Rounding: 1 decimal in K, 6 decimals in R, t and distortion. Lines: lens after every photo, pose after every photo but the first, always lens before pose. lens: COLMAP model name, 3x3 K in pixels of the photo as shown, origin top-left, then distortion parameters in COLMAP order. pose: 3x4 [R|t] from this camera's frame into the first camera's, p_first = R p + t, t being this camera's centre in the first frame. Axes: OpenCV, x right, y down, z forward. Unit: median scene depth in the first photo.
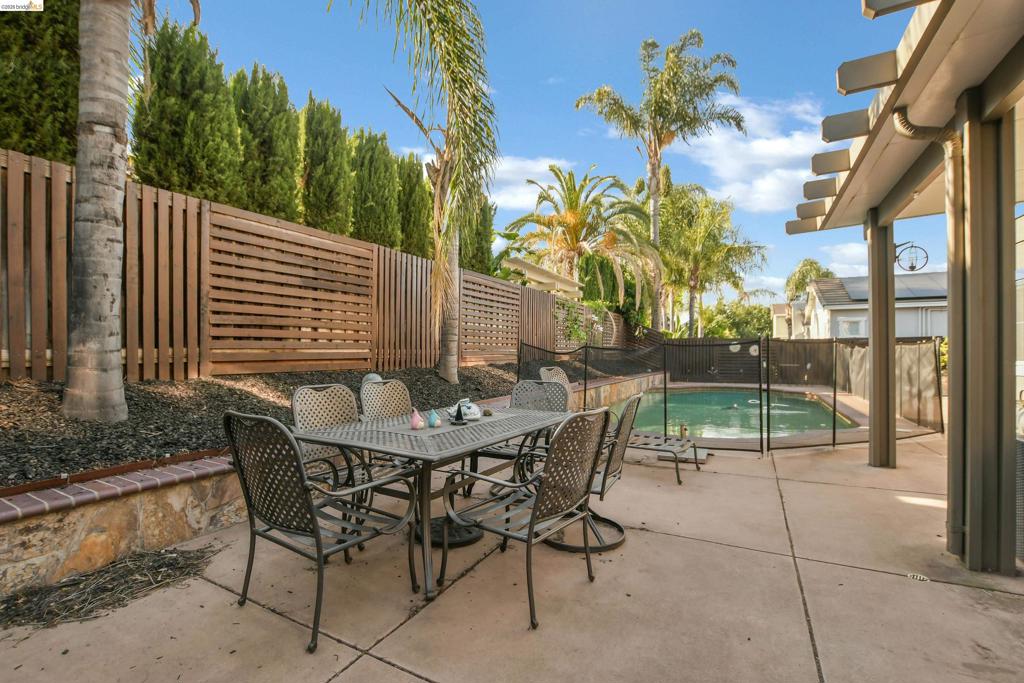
lens RADIAL K [[467.2, 0, 505.0], [0, 467.2, 349.4], [0, 0, 1]] dist [-0.040740, 0.007519]
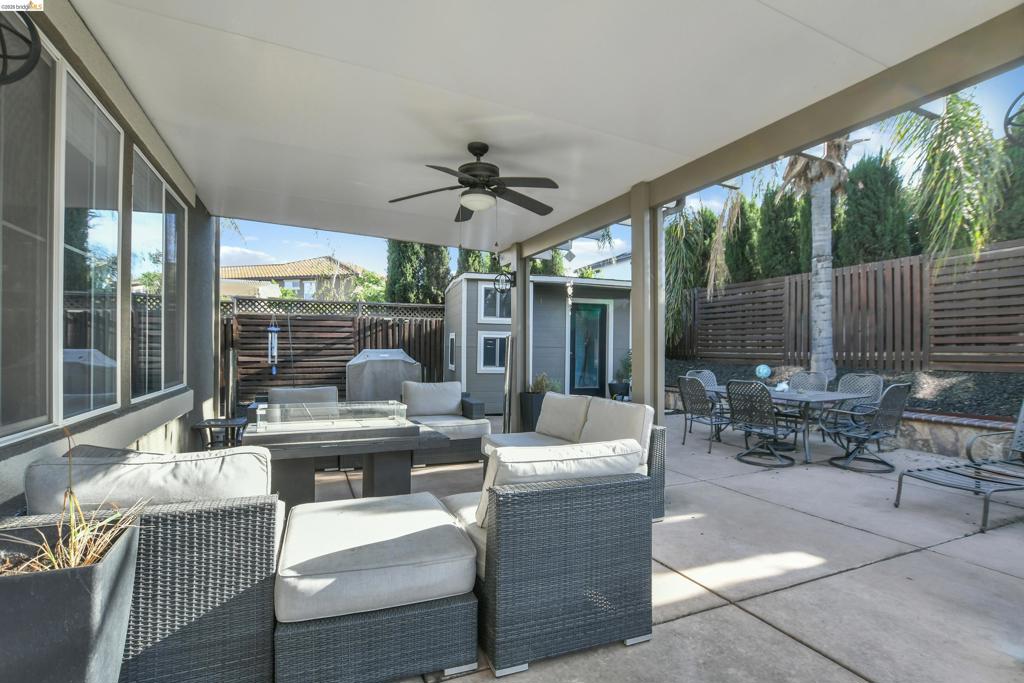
lens RADIAL K [[467.2, 0, 505.0], [0, 467.2, 349.4], [0, 0, 1]] dist [-0.040740, 0.007519]
pose [[-0.634943, 0.003291, -0.772552, 1.141414], [0.005835, 0.999983, -0.000536, -0.014429], [0.772537, -0.004848, -0.634952, 0.718680]]
